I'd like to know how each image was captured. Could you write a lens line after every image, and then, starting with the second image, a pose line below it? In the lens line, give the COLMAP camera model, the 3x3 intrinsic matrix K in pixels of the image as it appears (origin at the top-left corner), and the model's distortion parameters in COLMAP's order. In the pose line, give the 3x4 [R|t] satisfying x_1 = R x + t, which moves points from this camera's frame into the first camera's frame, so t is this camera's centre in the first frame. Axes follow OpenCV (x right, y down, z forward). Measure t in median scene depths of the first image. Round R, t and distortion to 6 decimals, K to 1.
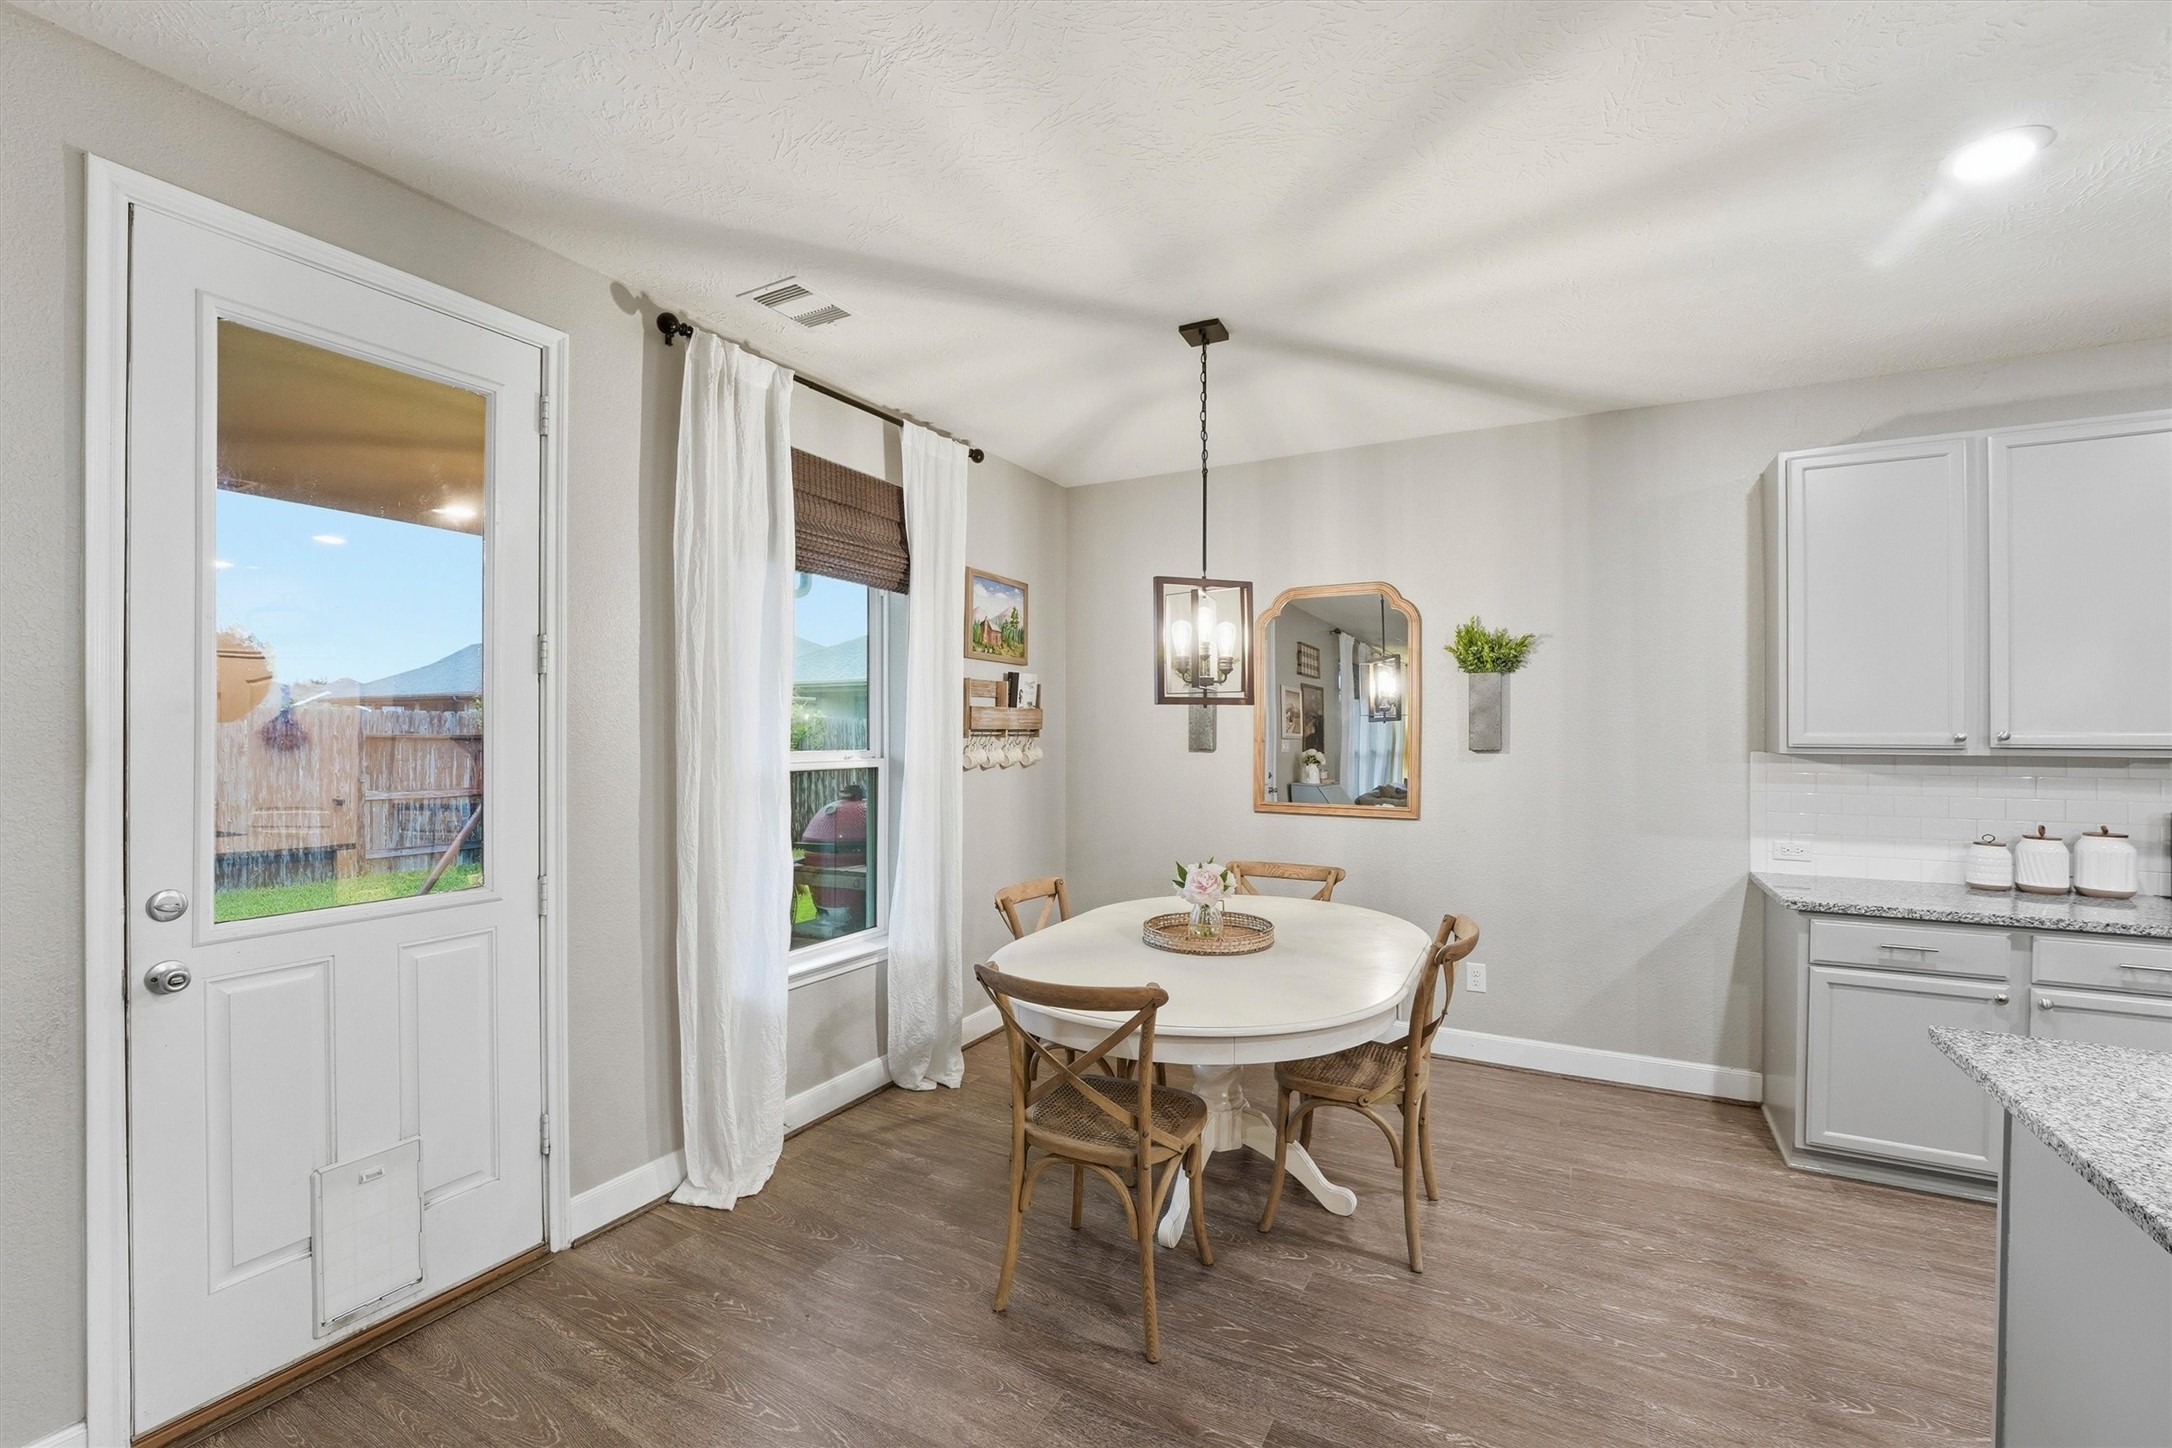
lens RADIAL K [[902.6, 0, 1085.0], [0, 902.6, 730.5], [0, 0, 1]] dist [-0.028913, 0.004133]
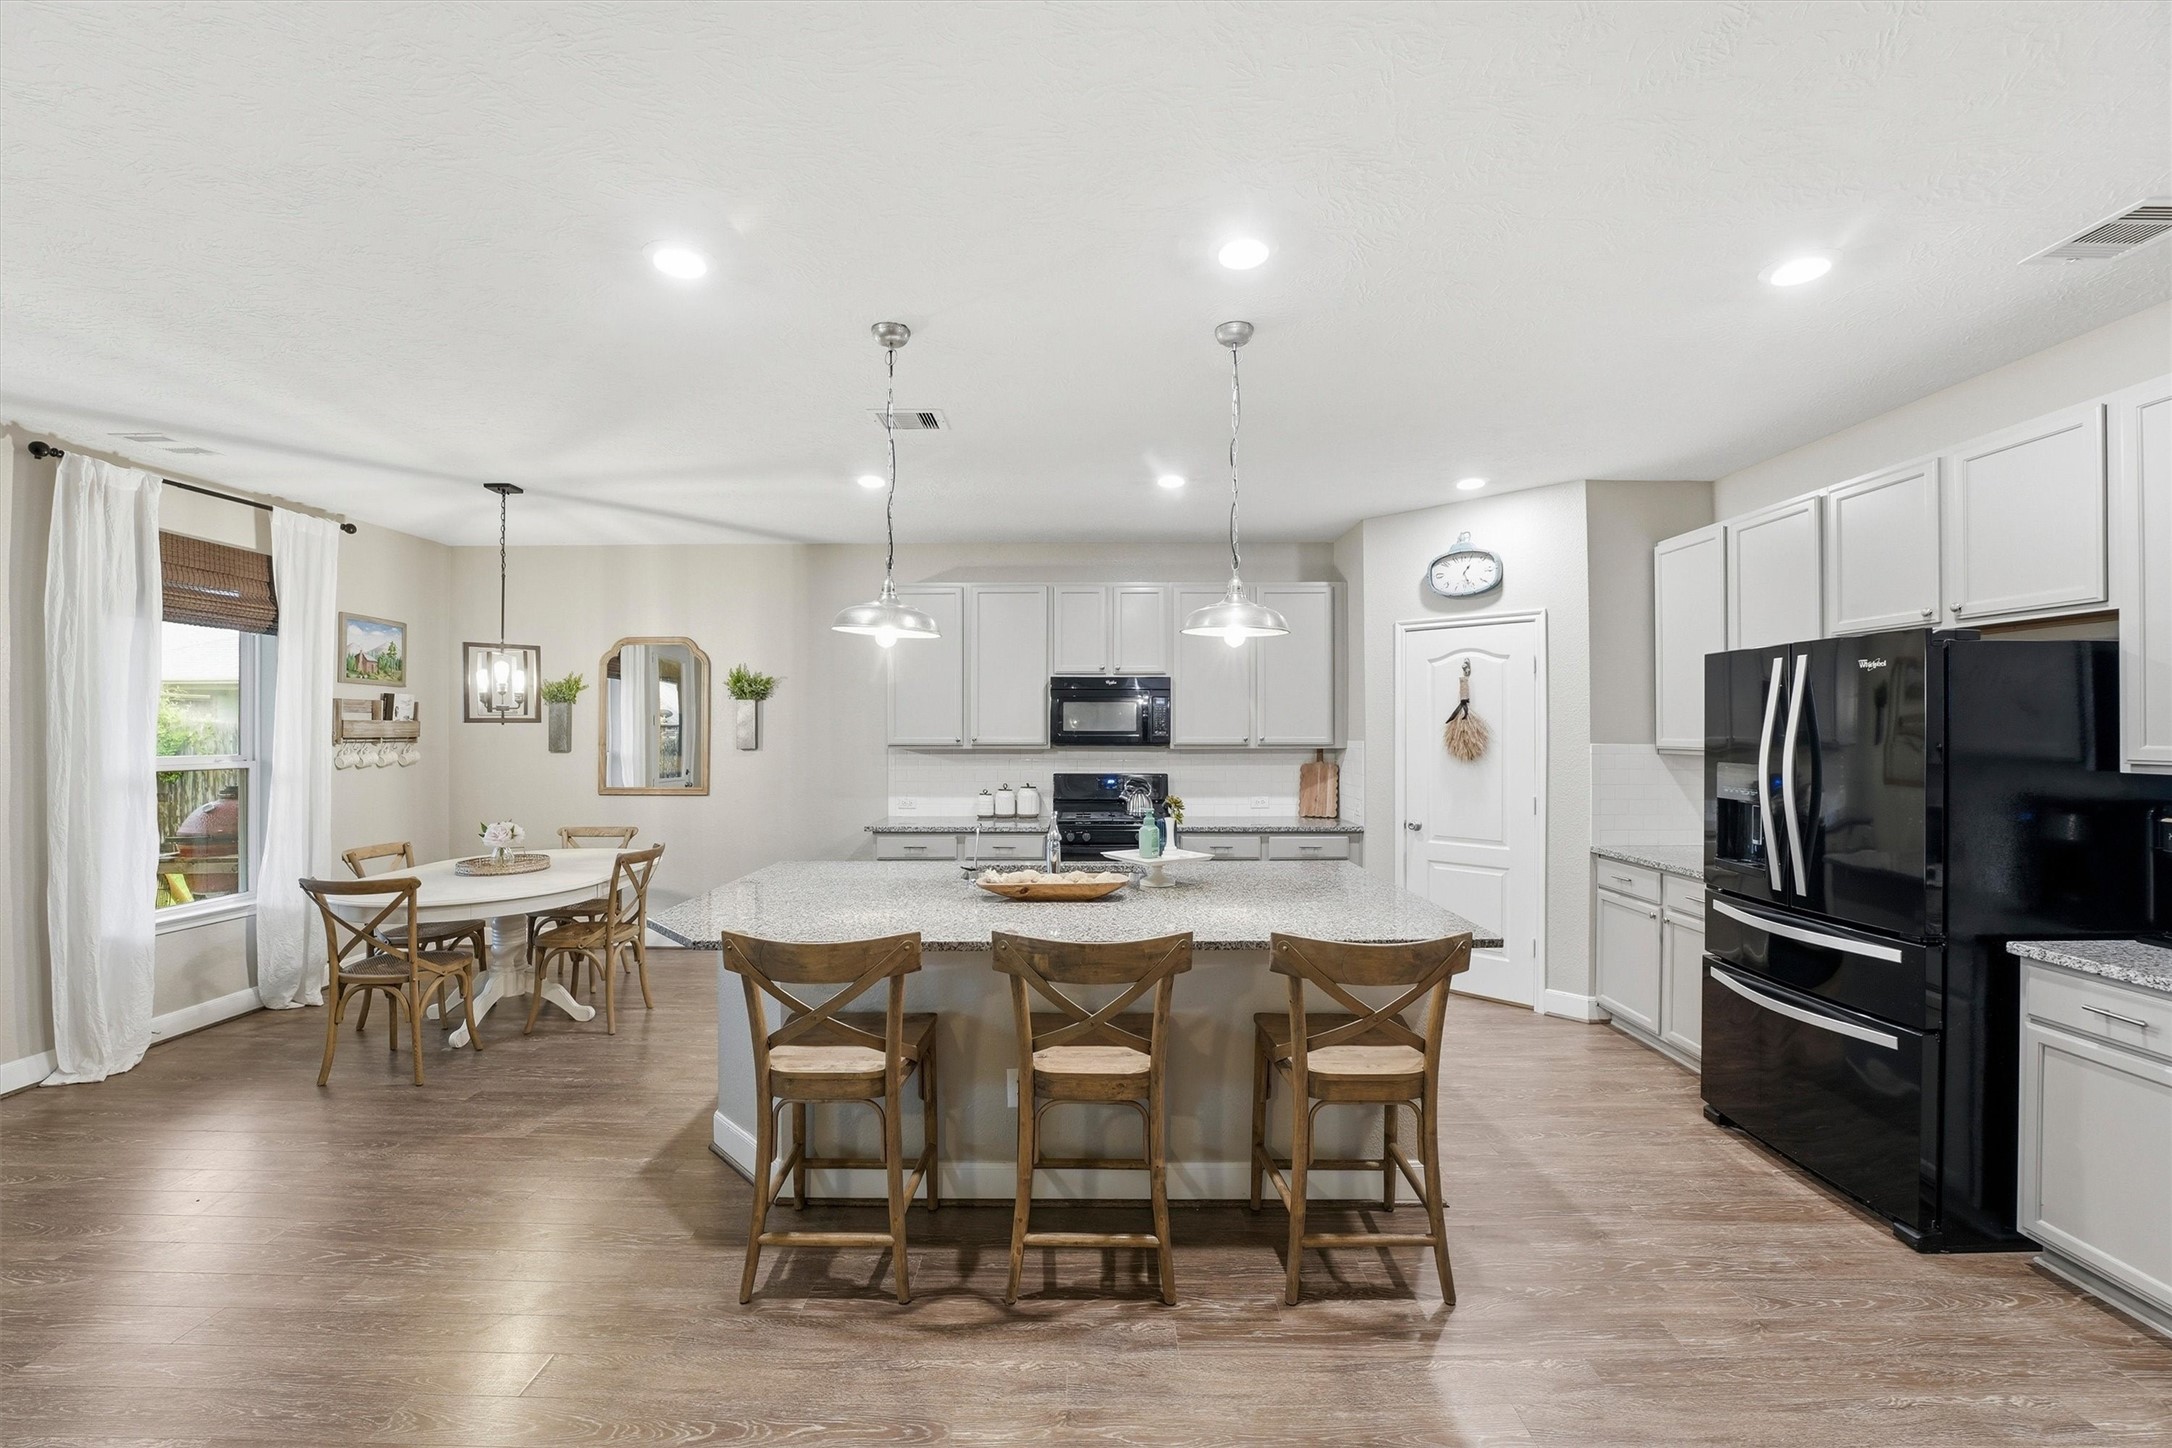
lens RADIAL K [[902.6, 0, 1088.4], [0, 902.6, 725.3], [0, 0, 1]] dist [-0.028913, 0.004133]
pose [[0.882954, -0.001823, 0.469455, 0.274667], [0.004170, 0.999983, -0.003961, -0.012000], [-0.469440, 0.005455, 0.882947, -0.784747]]
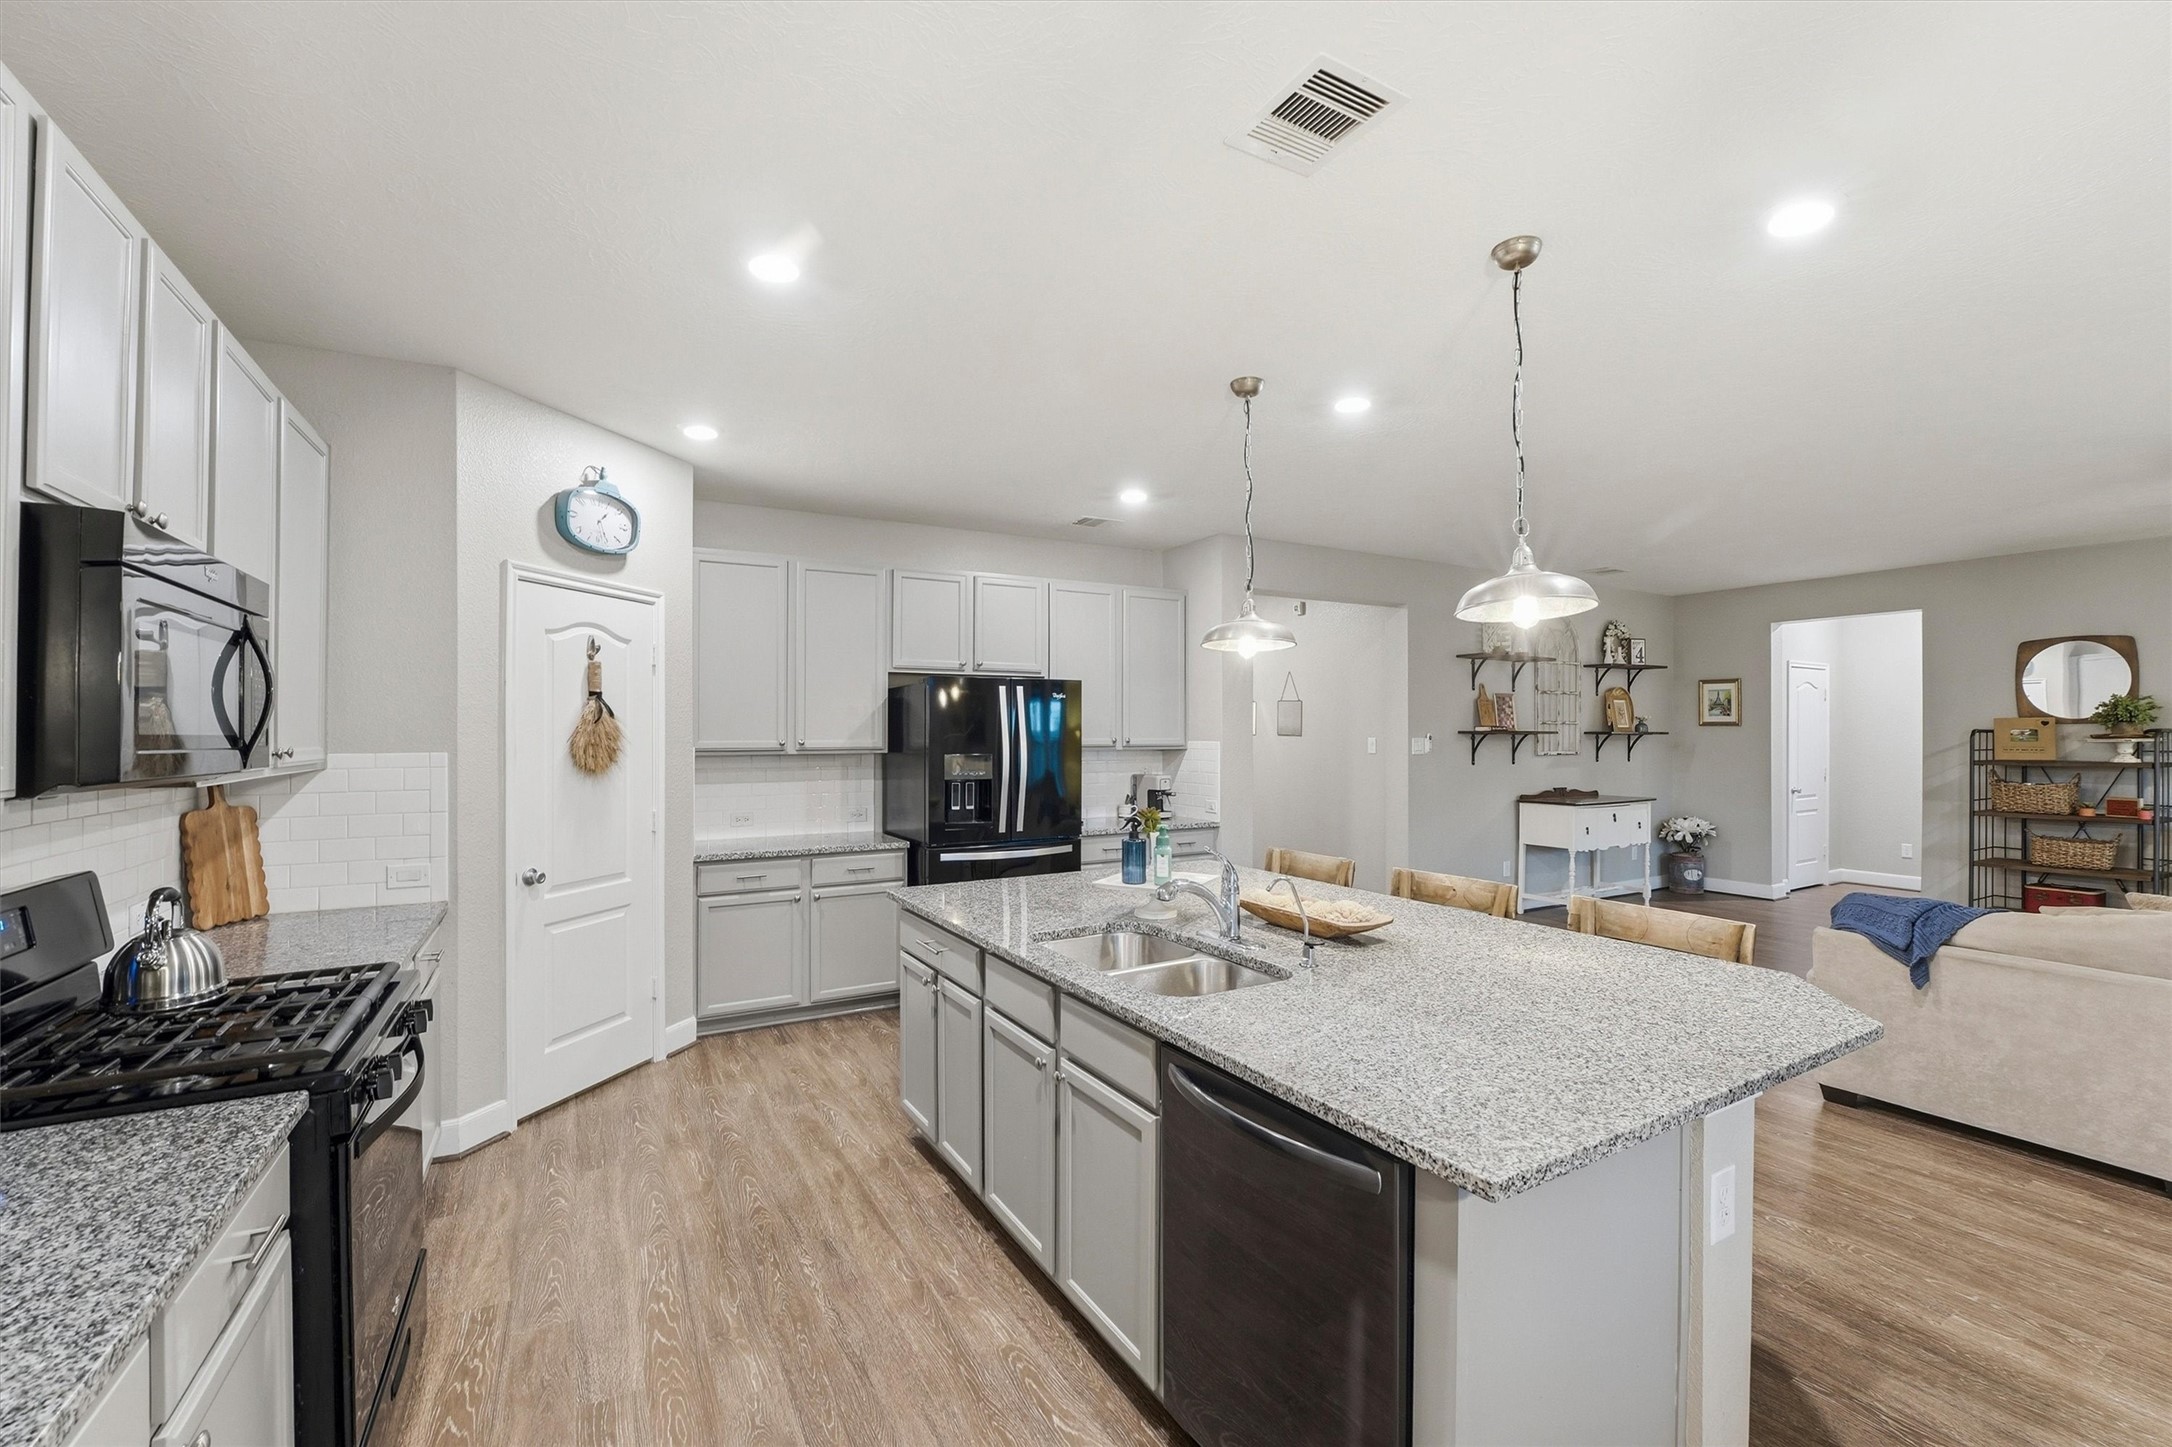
lens RADIAL K [[902.6, 0, 1092.1], [0, 902.6, 729.6], [0, 0, 1]] dist [-0.028913, 0.004133]
pose [[-0.851972, -0.000327, 0.523587, 0.433345], [-0.000224, 1.000000, 0.000260, -0.010384], [-0.523587, 0.000104, -0.851972, 0.869176]]
